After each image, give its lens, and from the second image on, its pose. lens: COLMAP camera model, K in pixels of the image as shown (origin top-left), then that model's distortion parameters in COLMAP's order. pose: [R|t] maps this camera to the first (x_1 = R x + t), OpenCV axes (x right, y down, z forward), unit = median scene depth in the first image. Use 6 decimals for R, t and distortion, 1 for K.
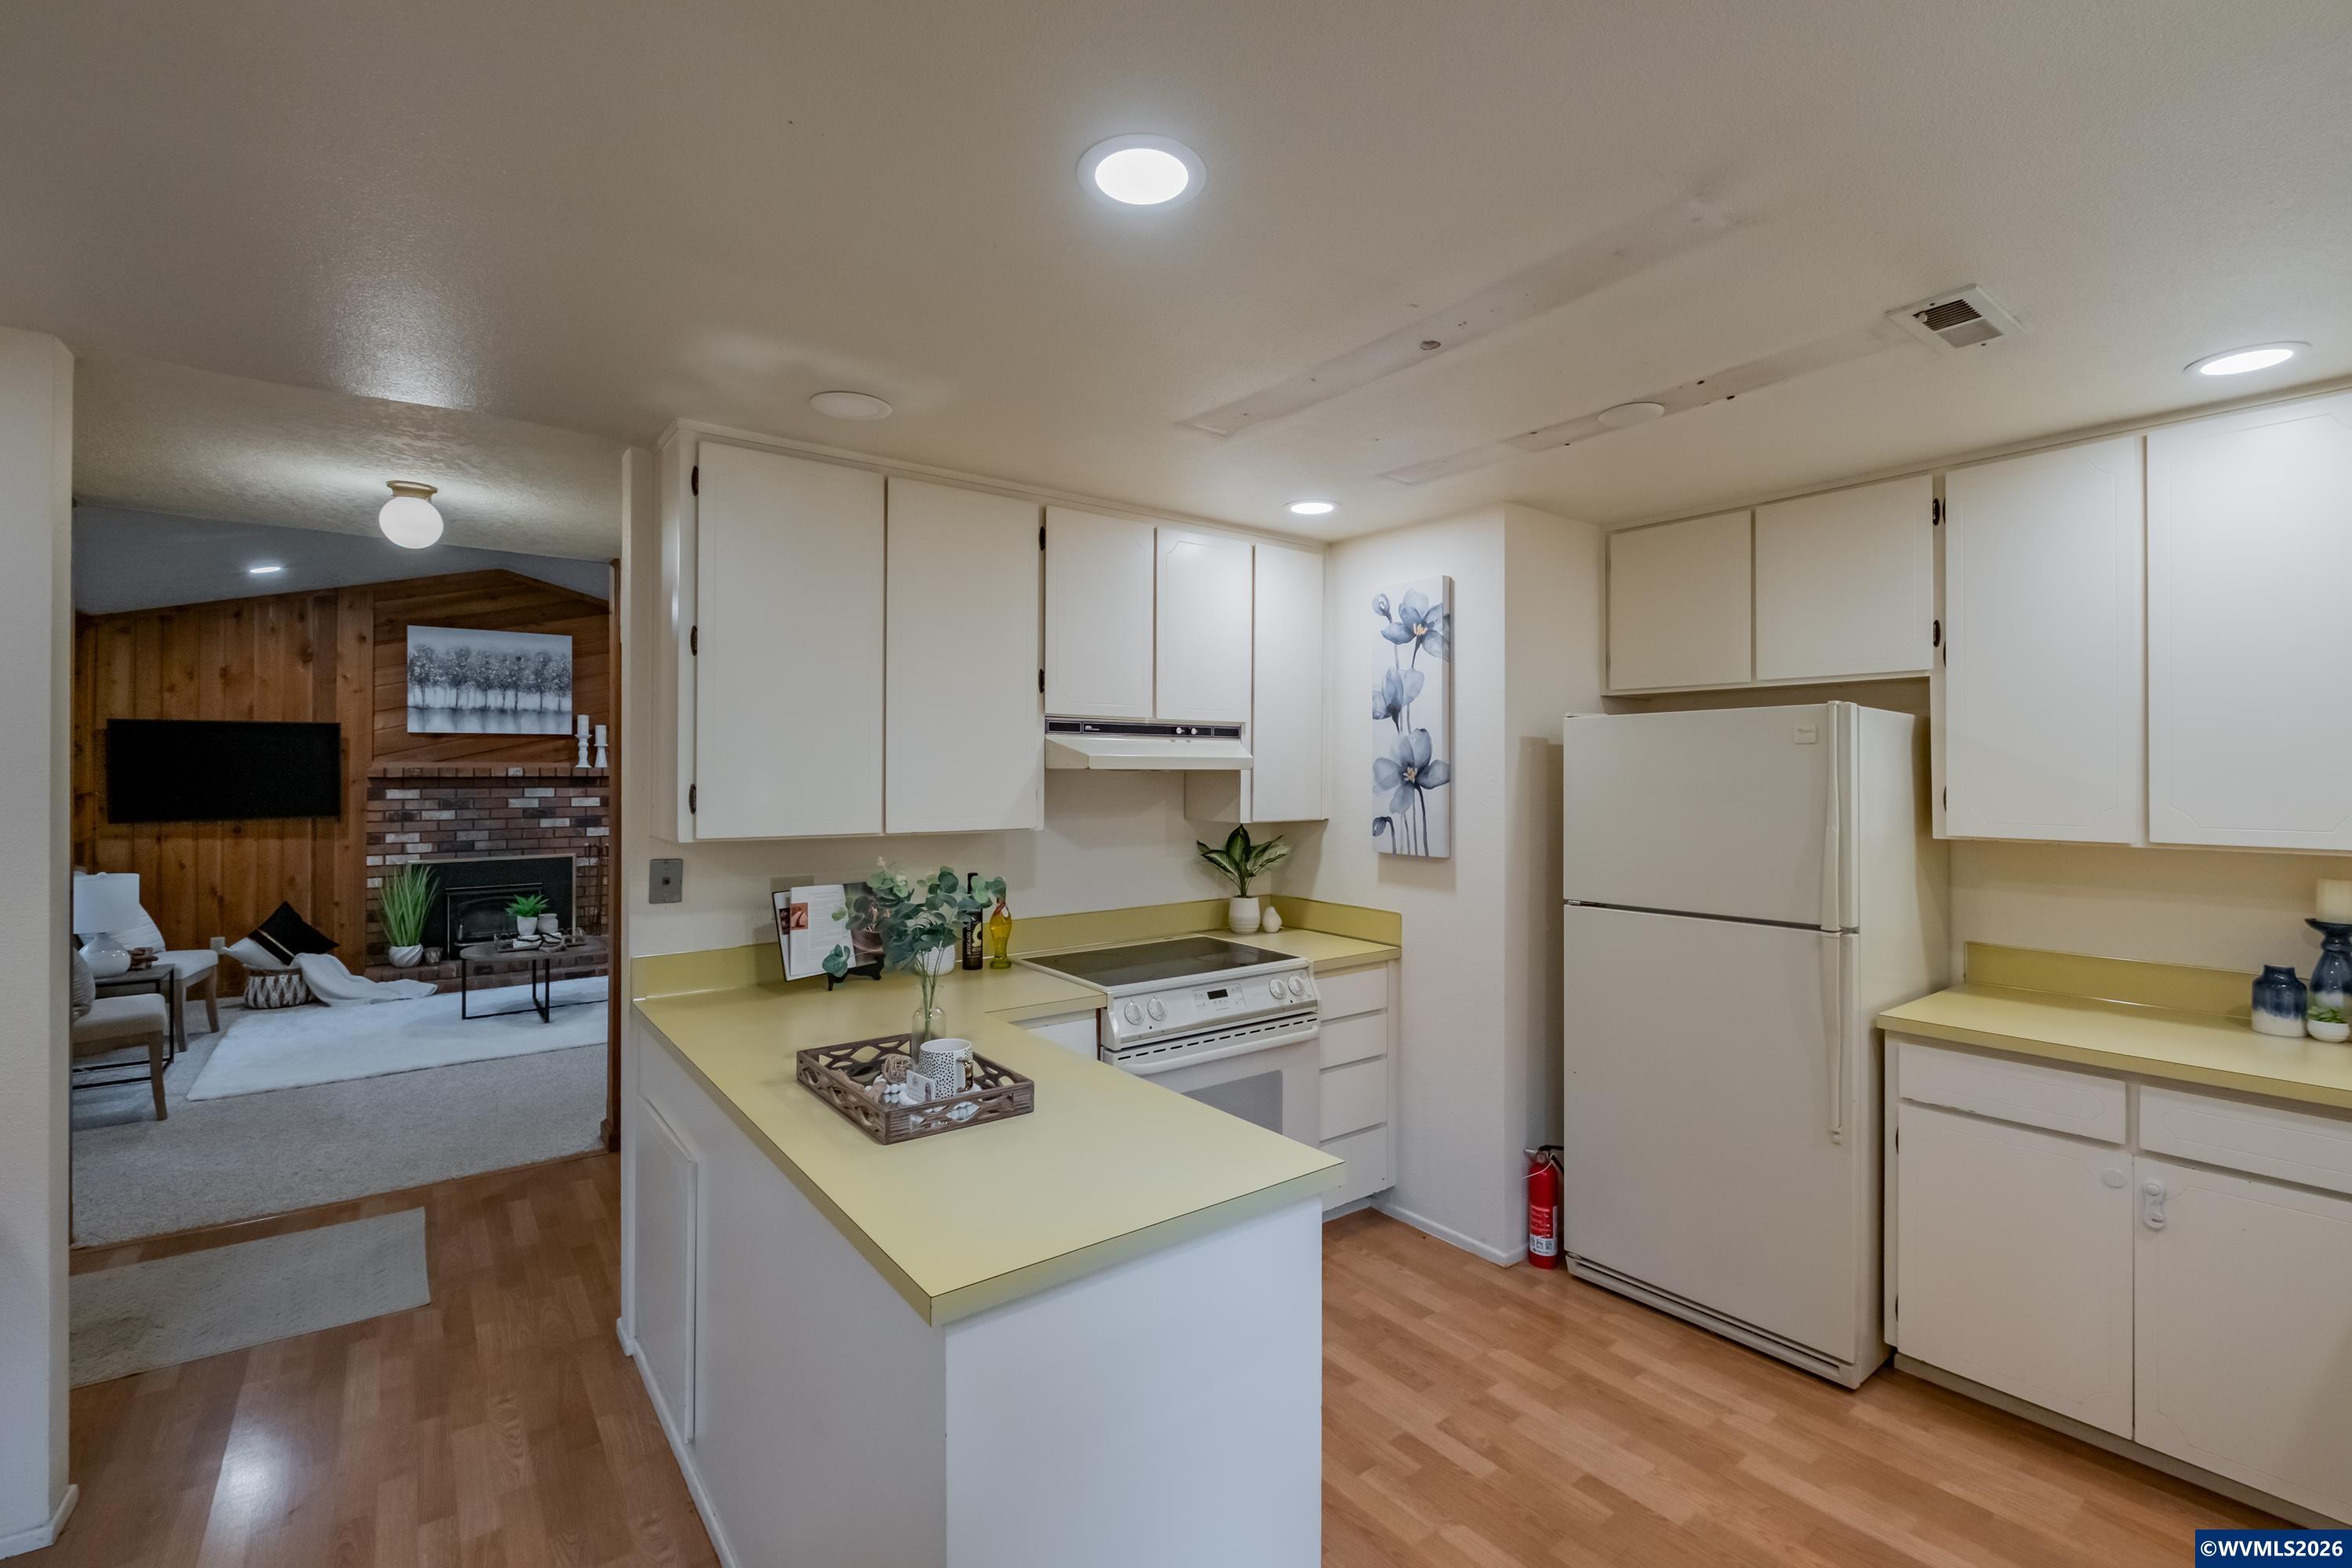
lens RADIAL K [[1007.4, 0, 1177.2], [0, 1007.4, 763.8], [0, 0, 1]] dist [0.002496, -0.009049]
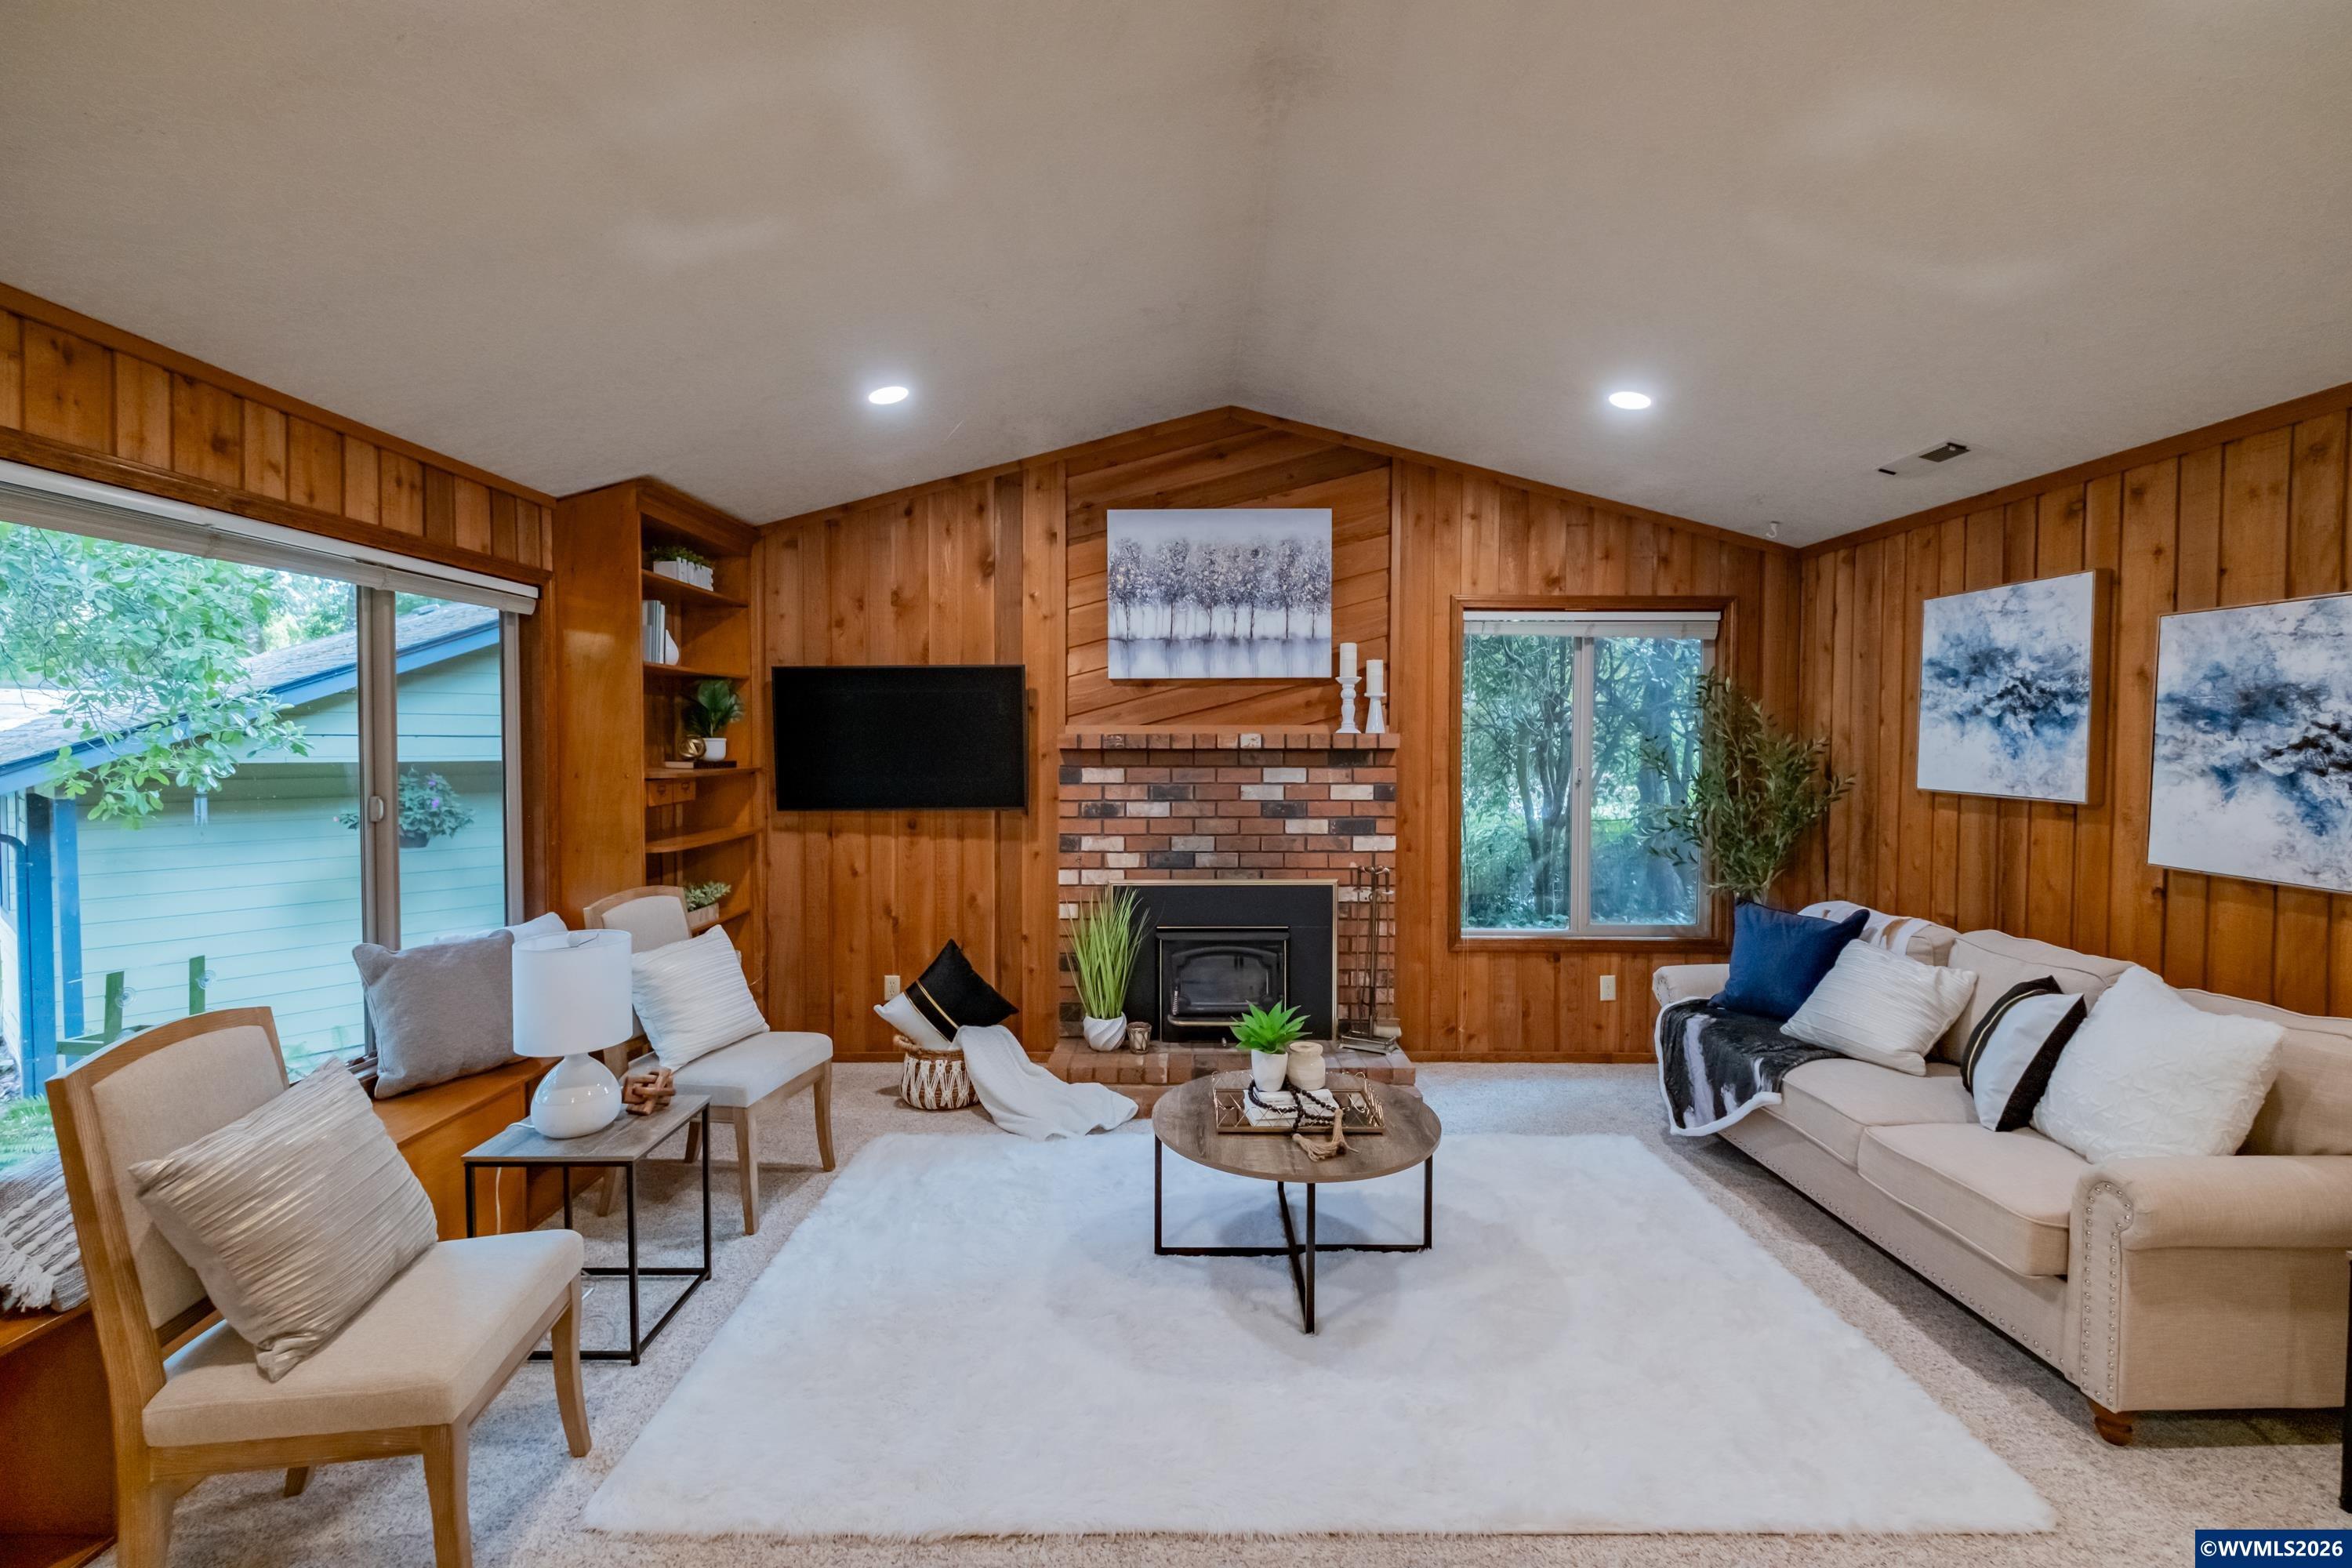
lens RADIAL K [[1007.4, 0, 1177.2], [0, 1007.4, 763.8], [0, 0, 1]] dist [0.002496, -0.009049]
pose [[0.791040, 0.014851, -0.611585, -0.340226], [0.003399, 0.999583, 0.028668, 0.004625], [0.611756, -0.024756, 0.790659, 0.522087]]
